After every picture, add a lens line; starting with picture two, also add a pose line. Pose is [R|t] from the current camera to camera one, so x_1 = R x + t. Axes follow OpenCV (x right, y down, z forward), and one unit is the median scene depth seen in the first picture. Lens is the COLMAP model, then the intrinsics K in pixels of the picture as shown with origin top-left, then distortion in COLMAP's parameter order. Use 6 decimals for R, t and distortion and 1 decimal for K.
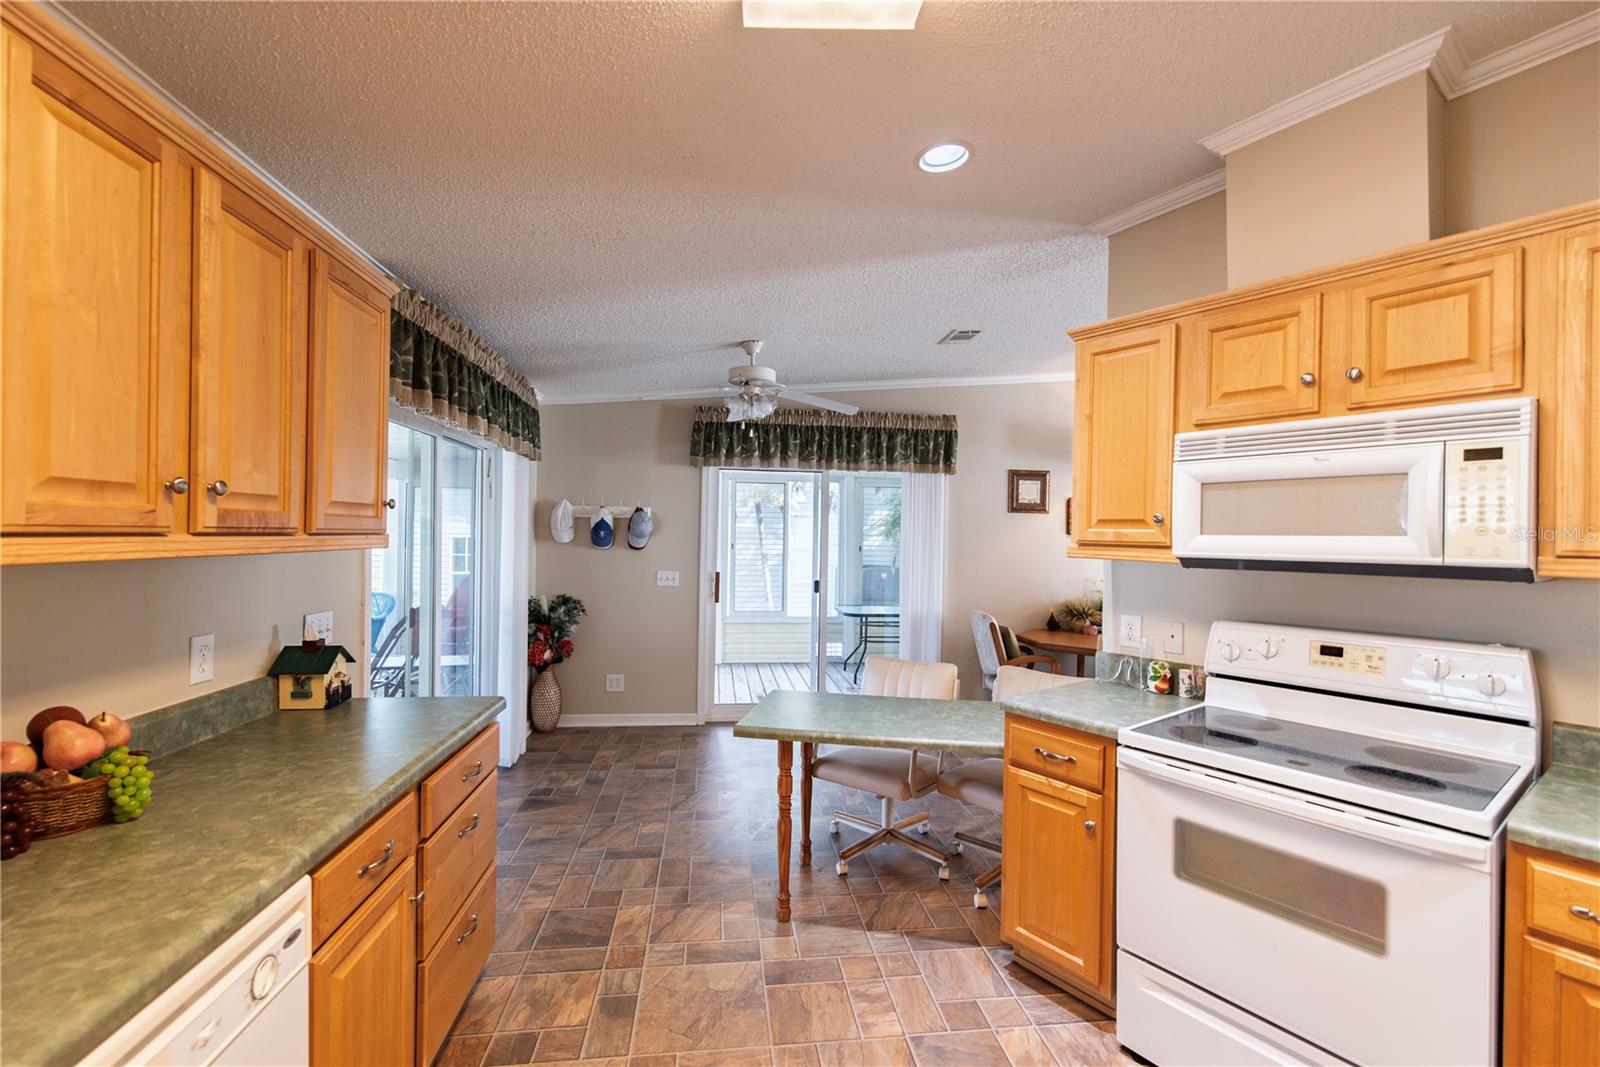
lens RADIAL K [[689.0, 0, 797.2], [0, 689.0, 534.4], [0, 0, 1]] dist [0.003788, 0.000248]
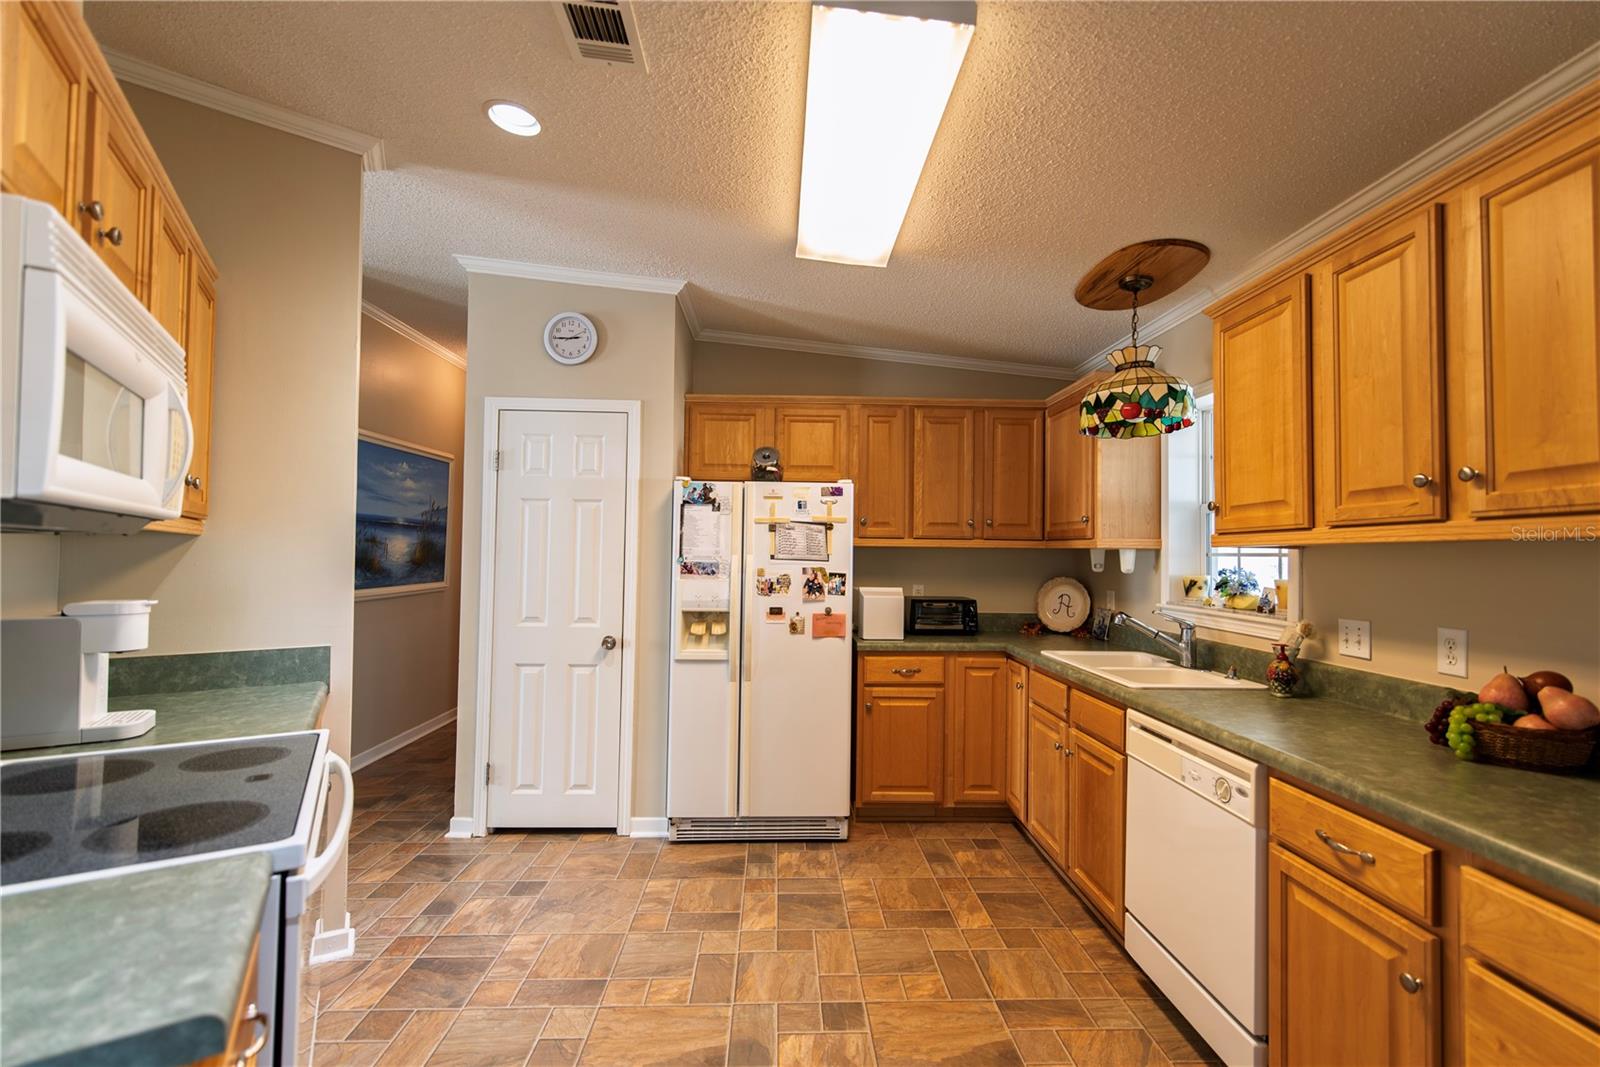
lens RADIAL K [[689.0, 0, 800.6], [0, 689.0, 538.4], [0, 0, 1]] dist [0.003788, 0.000248]
pose [[-0.995928, -0.024019, 0.086897, 0.028865], [-0.026742, 0.999183, -0.030308, 0.030770], [-0.086098, -0.032509, -0.995756, 0.725383]]
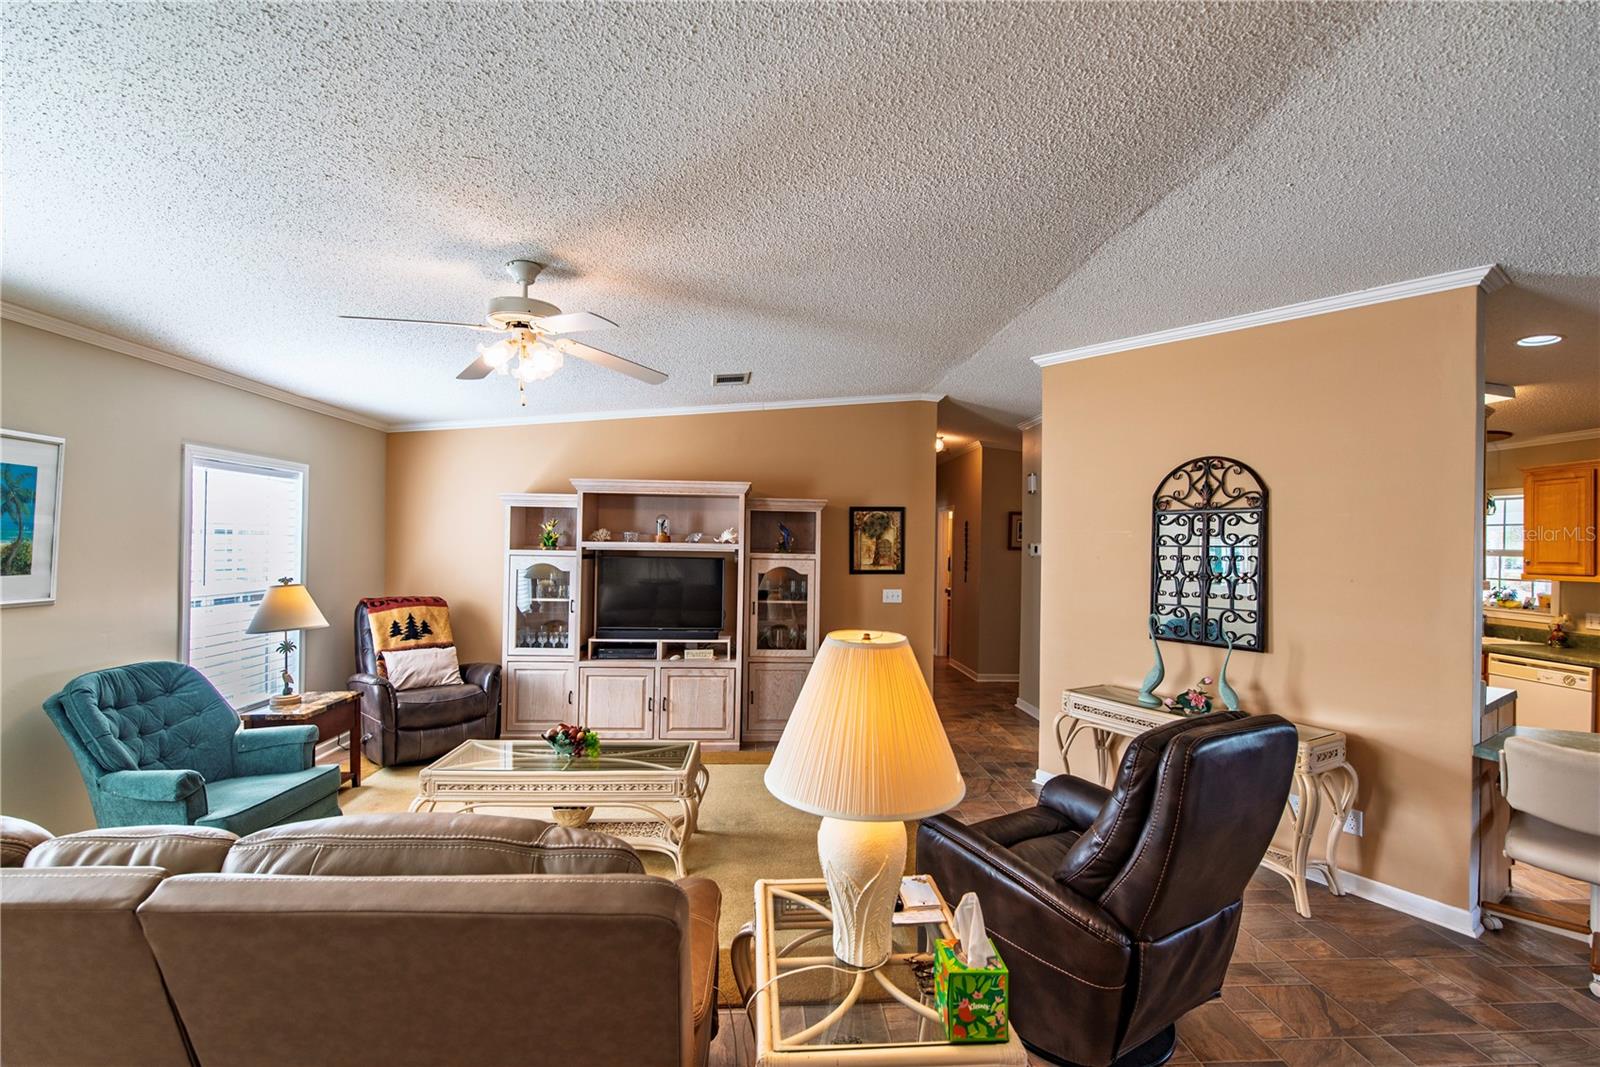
lens RADIAL K [[689.0, 0, 798.4], [0, 689.0, 542.9], [0, 0, 1]] dist [0.003788, 0.000248]
pose [[-0.998253, -0.032041, 0.049634, 0.979425], [-0.032436, 0.999448, -0.007168, -0.002966], [-0.049377, -0.008765, -0.998742, 1.432200]]
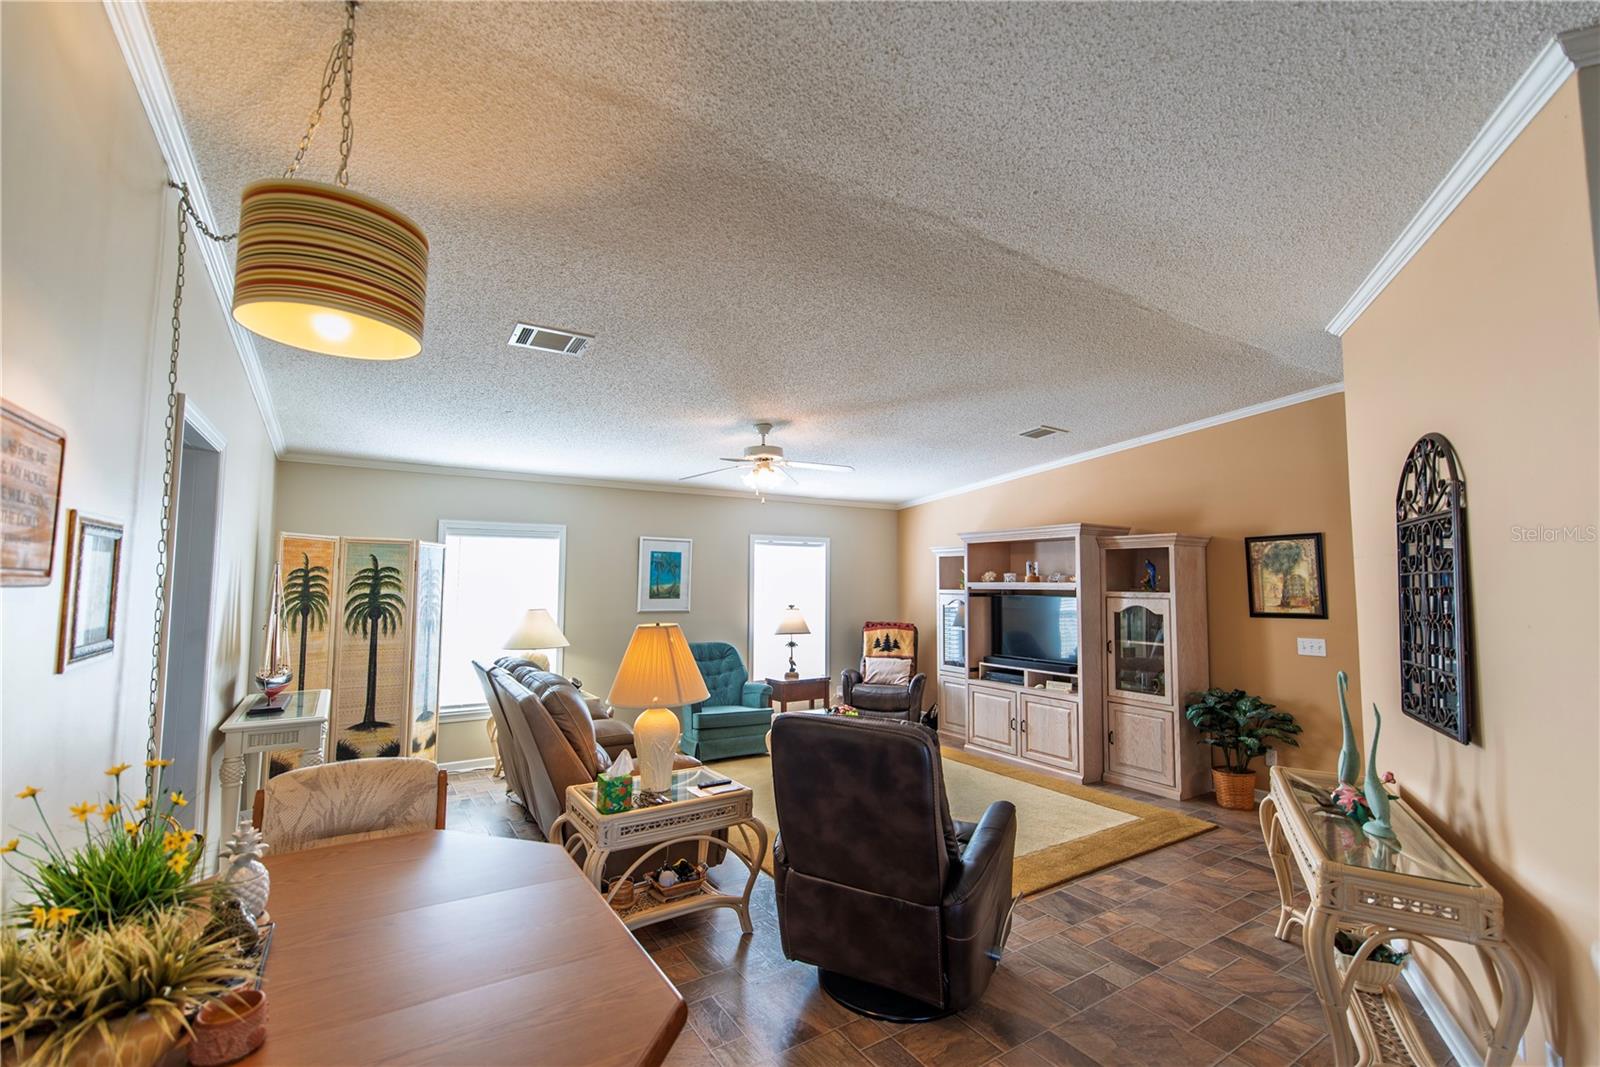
lens RADIAL K [[689.0, 0, 802.6], [0, 689.0, 534.6], [0, 0, 1]] dist [0.003788, 0.000248]
pose [[-0.440421, 0.046093, 0.896607, 0.185916], [-0.017472, 0.998052, -0.059891, -0.009926], [-0.897621, -0.042042, -0.438758, 1.232129]]
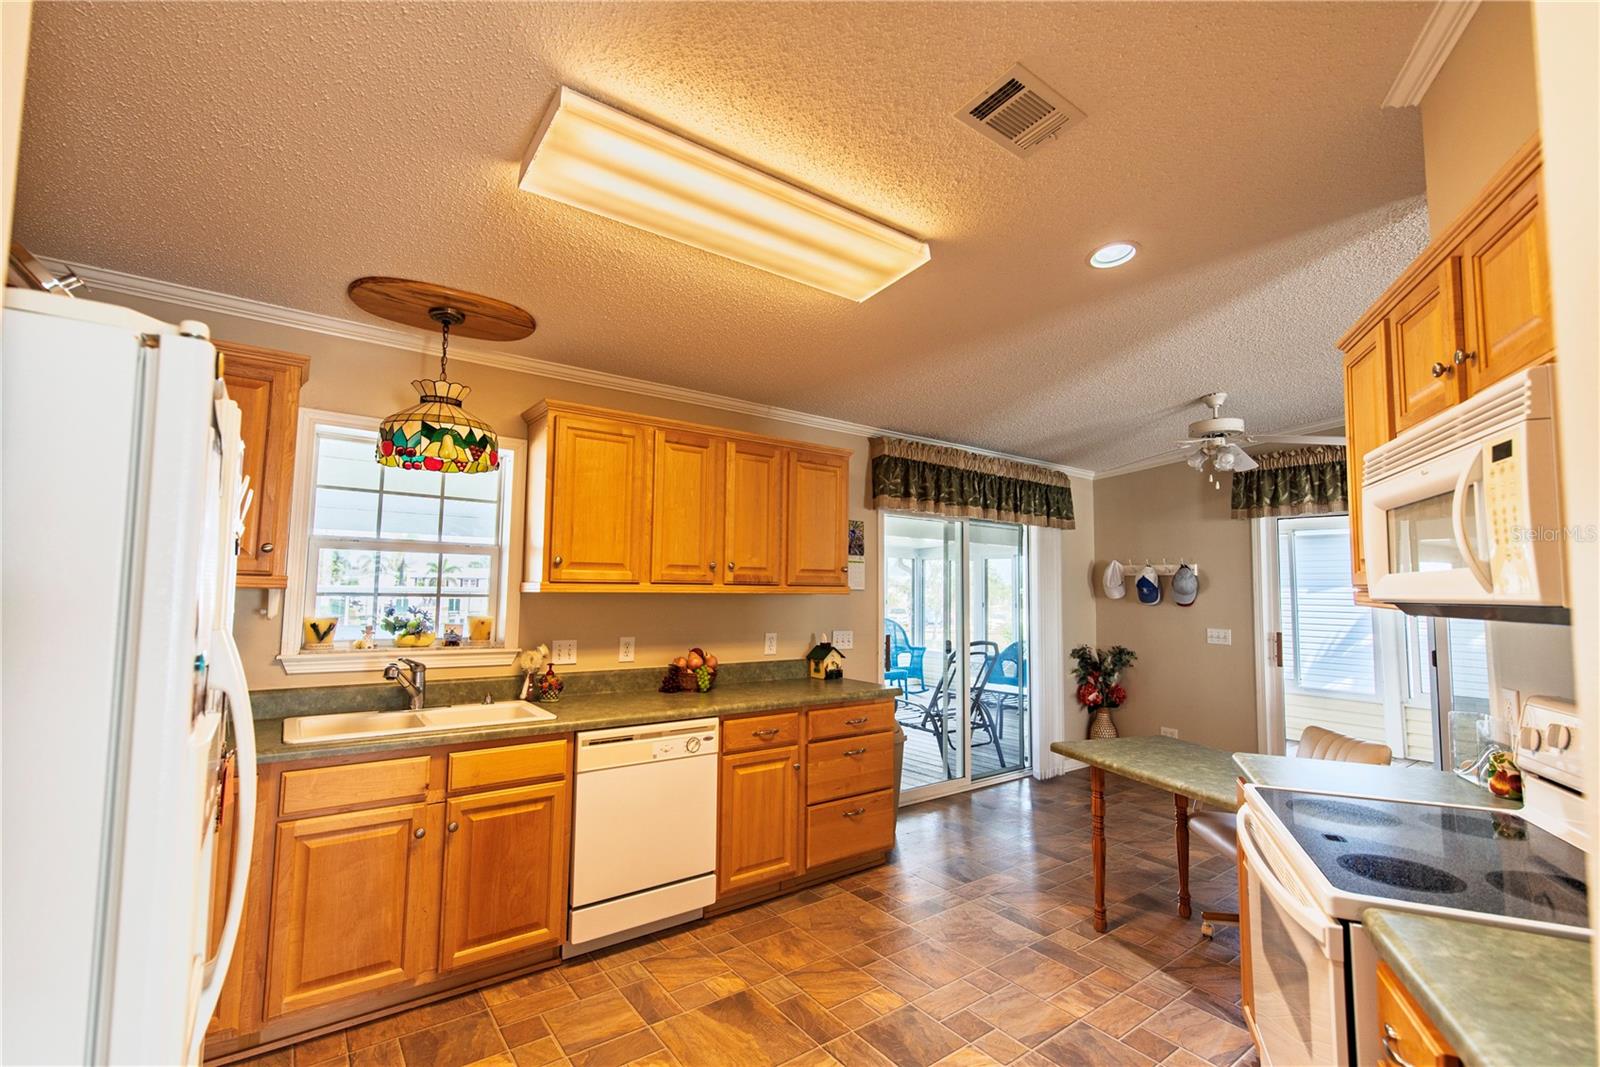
lens RADIAL K [[689.0, 0, 802.5], [0, 689.0, 535.2], [0, 0, 1]] dist [0.003788, 0.000248]
pose [[0.495411, -0.076991, -0.865240, 0.490782], [-0.003789, 0.995863, -0.090784, 0.016165], [0.868651, 0.048254, 0.493070, -0.000327]]
